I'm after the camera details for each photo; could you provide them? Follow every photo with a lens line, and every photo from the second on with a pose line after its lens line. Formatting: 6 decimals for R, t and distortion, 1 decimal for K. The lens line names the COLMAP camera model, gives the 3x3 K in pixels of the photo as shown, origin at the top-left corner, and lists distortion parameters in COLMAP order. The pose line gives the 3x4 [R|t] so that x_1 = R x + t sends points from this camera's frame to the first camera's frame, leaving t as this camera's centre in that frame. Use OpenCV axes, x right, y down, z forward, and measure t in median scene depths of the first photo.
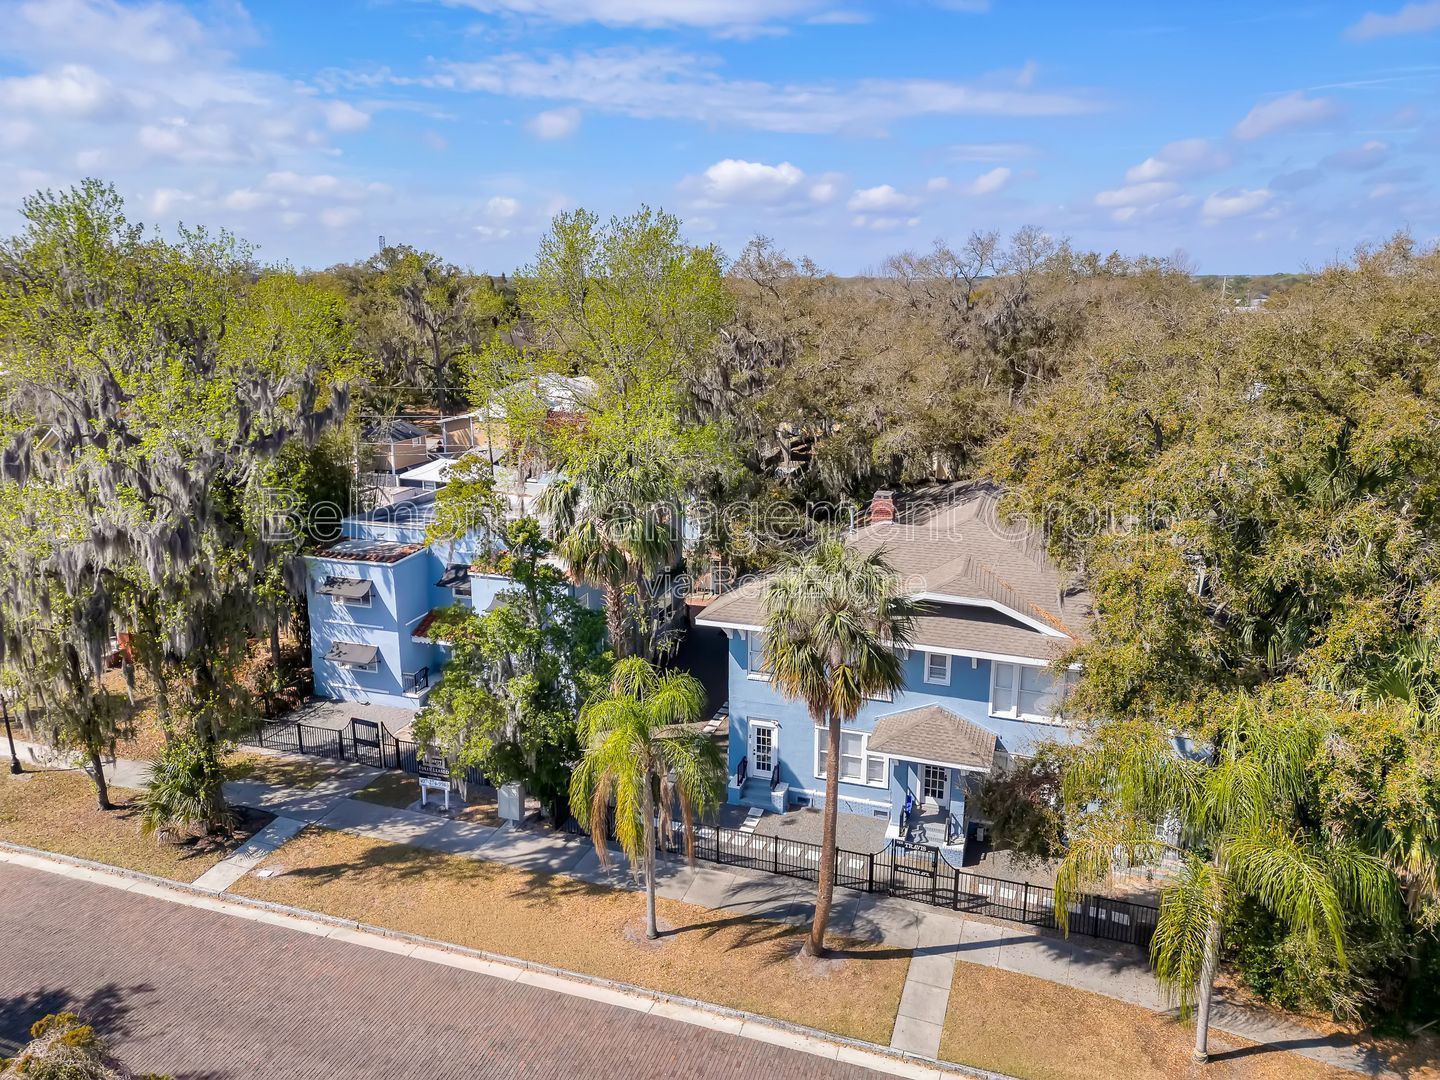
lens RADIAL K [[987.0, 0, 720.0], [0, 987.0, 540.0], [0, 0, 1]] dist [-0.003010, -0.000715]
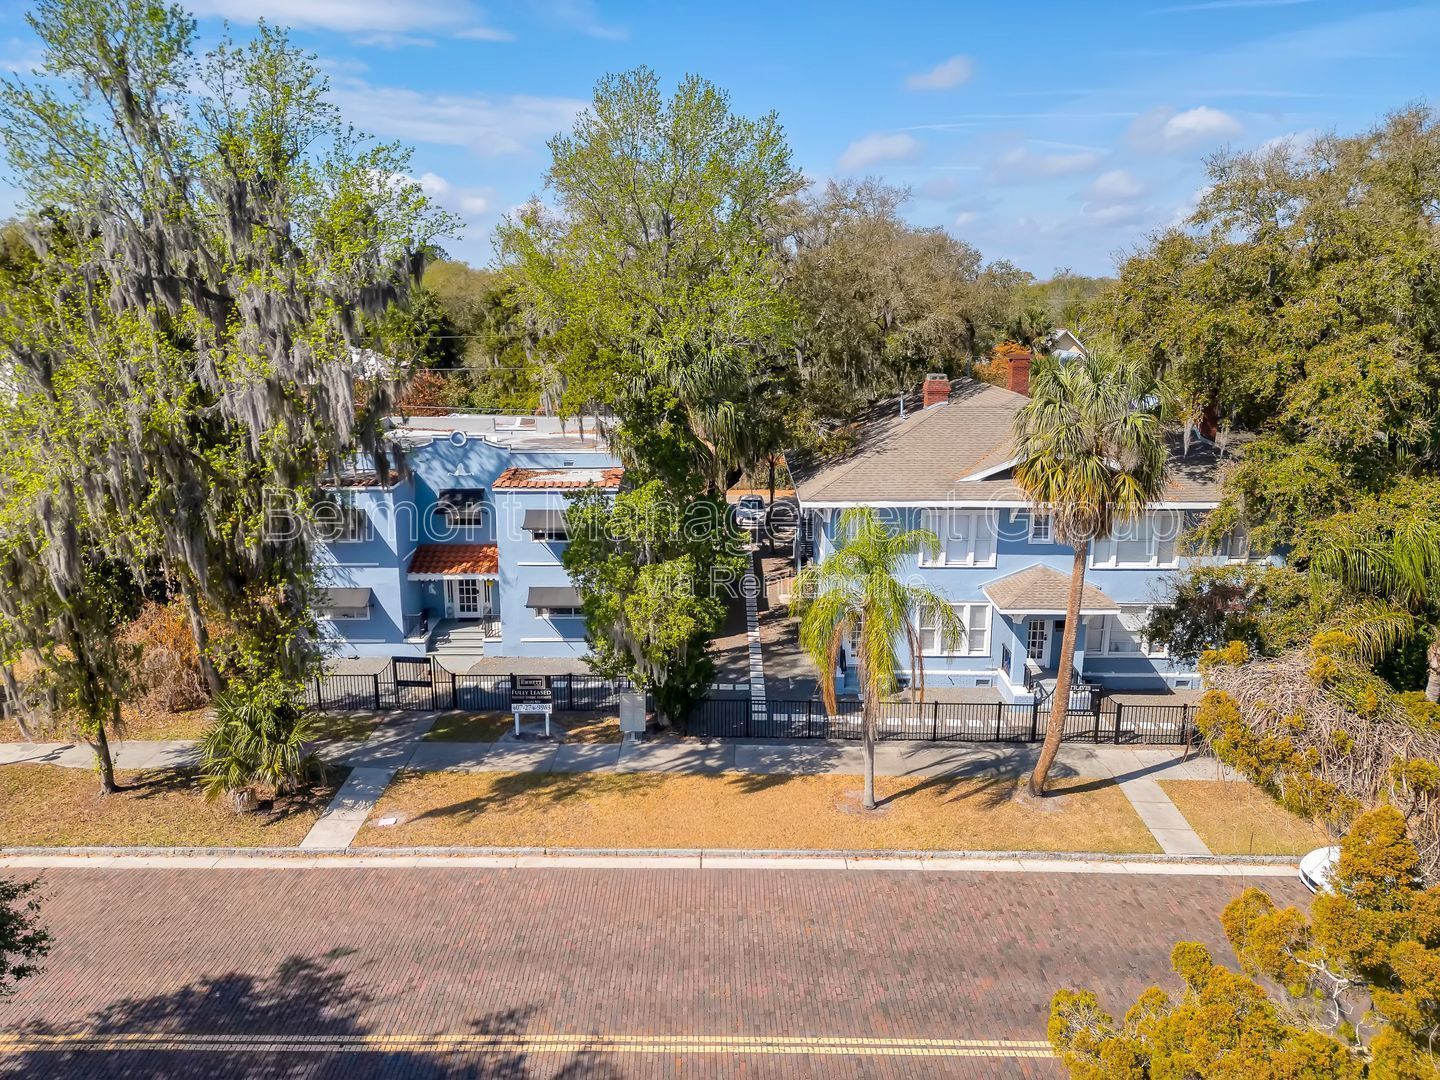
lens RADIAL K [[987.0, 0, 720.0], [0, 987.0, 540.0], [0, 0, 1]] dist [-0.003010, -0.000715]
pose [[0.957194, -0.076521, 0.279150, -0.368423], [0.077884, 0.996943, 0.006222, 0.106508], [-0.278773, 0.015786, 0.960227, 0.106489]]
